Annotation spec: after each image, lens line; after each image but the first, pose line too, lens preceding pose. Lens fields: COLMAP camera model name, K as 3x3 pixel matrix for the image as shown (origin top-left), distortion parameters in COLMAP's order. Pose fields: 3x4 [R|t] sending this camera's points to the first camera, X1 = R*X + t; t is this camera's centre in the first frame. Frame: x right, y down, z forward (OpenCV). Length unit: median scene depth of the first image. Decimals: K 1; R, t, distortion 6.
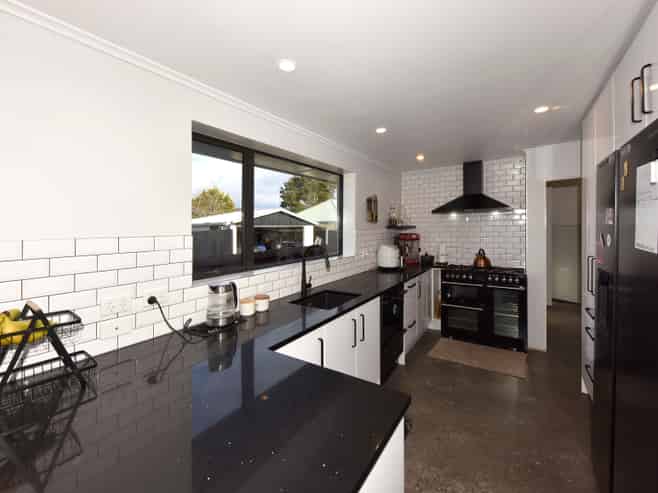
lens RADIAL K [[272.7, 0, 346.6], [0, 272.7, 238.3], [0, 0, 1]] dist [0.000781, 0.000151]
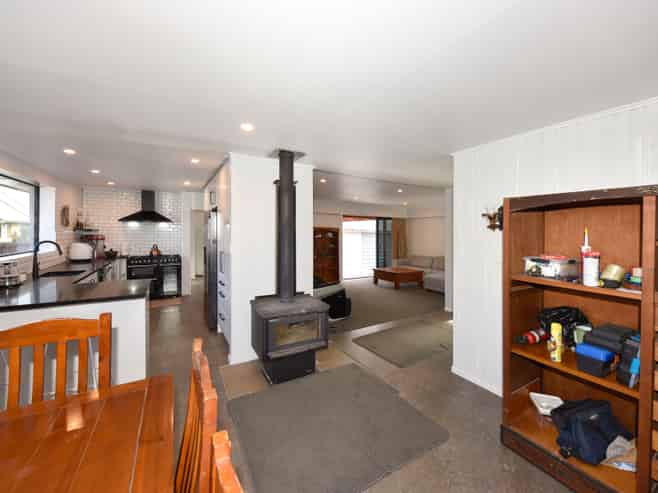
lens RADIAL K [[272.7, 0, 346.6], [0, 272.7, 238.3], [0, 0, 1]] dist [0.000781, 0.000151]
pose [[0.420106, 0.009070, 0.907430, -0.509858], [0.007780, 0.999877, -0.013596, 0.029585], [-0.907441, 0.012772, 0.419984, -0.741993]]
